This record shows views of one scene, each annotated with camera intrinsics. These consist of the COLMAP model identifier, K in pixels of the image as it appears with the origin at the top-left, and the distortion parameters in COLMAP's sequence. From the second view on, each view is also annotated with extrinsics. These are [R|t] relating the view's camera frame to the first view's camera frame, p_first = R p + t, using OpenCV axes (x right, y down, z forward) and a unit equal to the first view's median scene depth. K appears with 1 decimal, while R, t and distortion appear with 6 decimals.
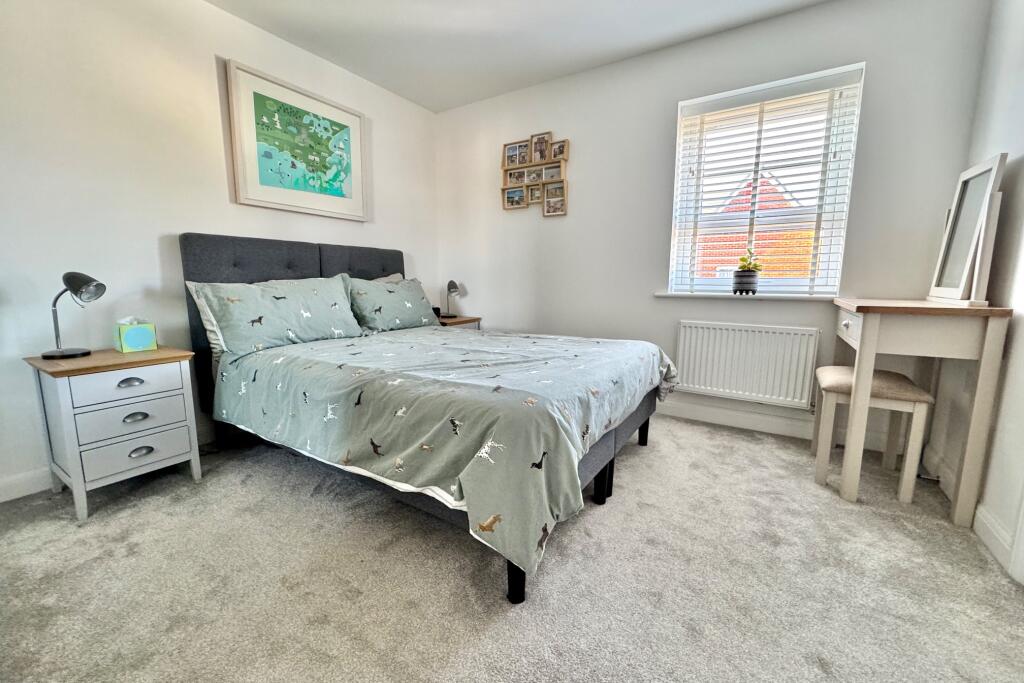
lens RADIAL K [[407.2, 0, 491.8], [0, 407.2, 338.0], [0, 0, 1]] dist [-0.002392, -0.000134]
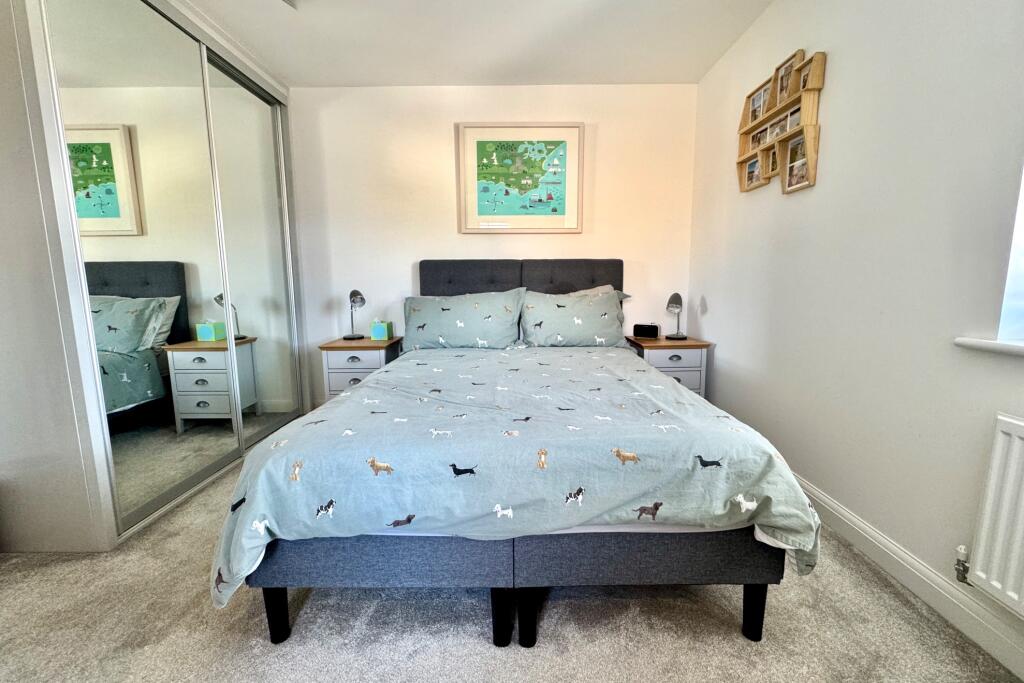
lens RADIAL K [[407.2, 0, 511.0], [0, 407.2, 333.6], [0, 0, 1]] dist [-0.002392, -0.000134]
pose [[0.558049, 0.098233, -0.823973, 0.492234], [-0.108874, 0.993052, 0.044654, -0.082970], [0.822635, 0.064790, 0.564867, 0.383063]]
